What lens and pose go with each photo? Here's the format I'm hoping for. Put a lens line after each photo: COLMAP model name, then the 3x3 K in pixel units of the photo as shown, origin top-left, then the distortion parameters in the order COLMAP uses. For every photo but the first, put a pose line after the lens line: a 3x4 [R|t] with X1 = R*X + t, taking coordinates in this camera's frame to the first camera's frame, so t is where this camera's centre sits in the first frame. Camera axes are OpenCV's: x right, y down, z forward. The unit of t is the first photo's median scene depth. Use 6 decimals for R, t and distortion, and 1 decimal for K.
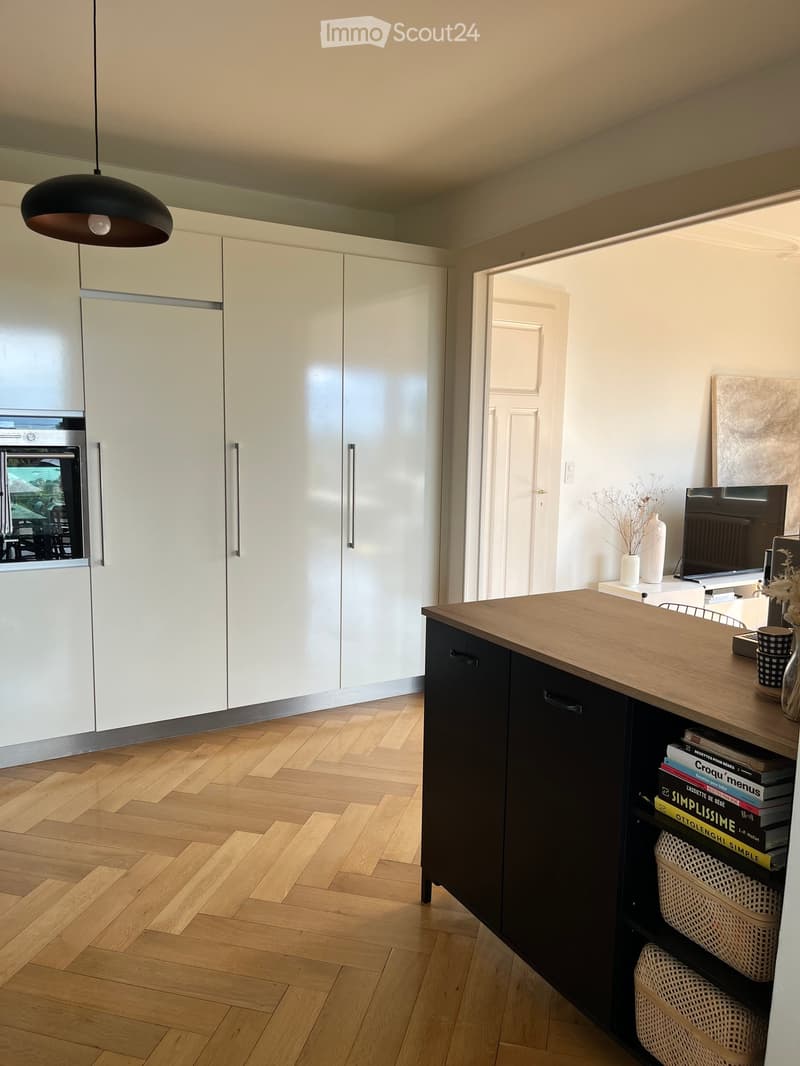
lens RADIAL K [[809.7, 0, 406.7], [0, 809.7, 531.5], [0, 0, 1]] dist [0.046892, -0.003170]
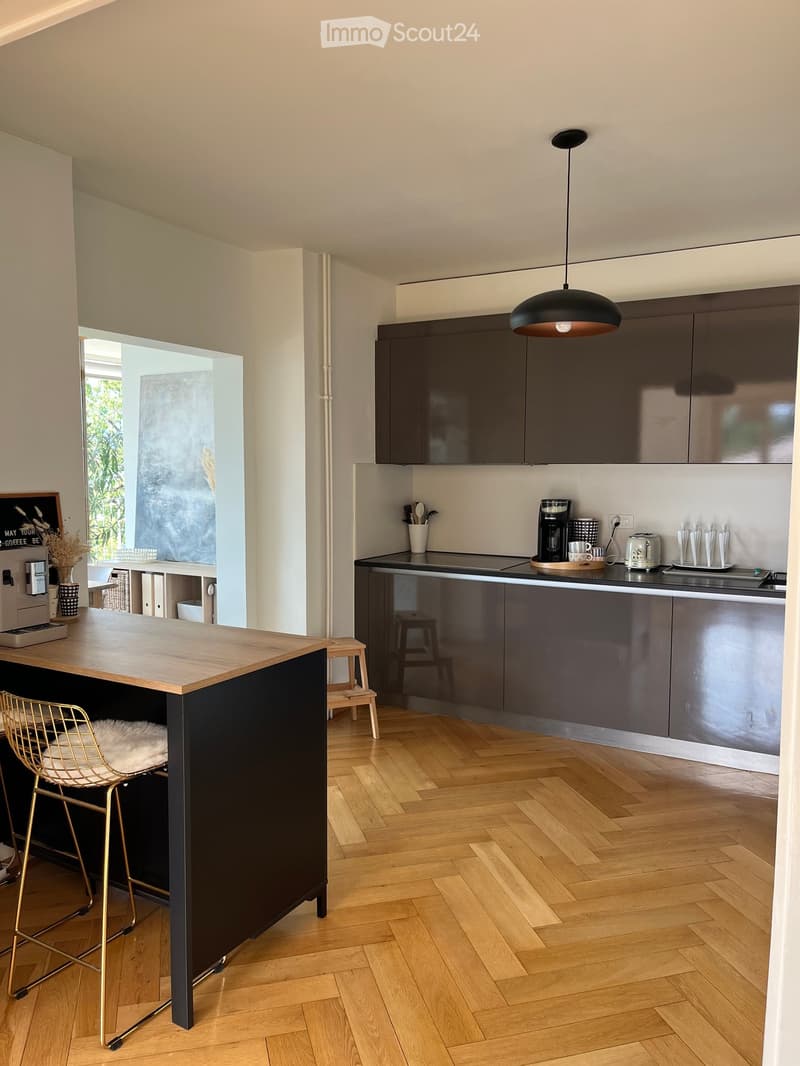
lens RADIAL K [[809.7, 0, 406.7], [0, 809.7, 531.5], [0, 0, 1]] dist [0.046892, -0.003170]
pose [[-0.869561, 0.019374, -0.493446, 0.459461], [-0.083776, 0.978959, 0.186068, -0.257848], [0.486668, 0.203136, -0.849641, 1.927010]]
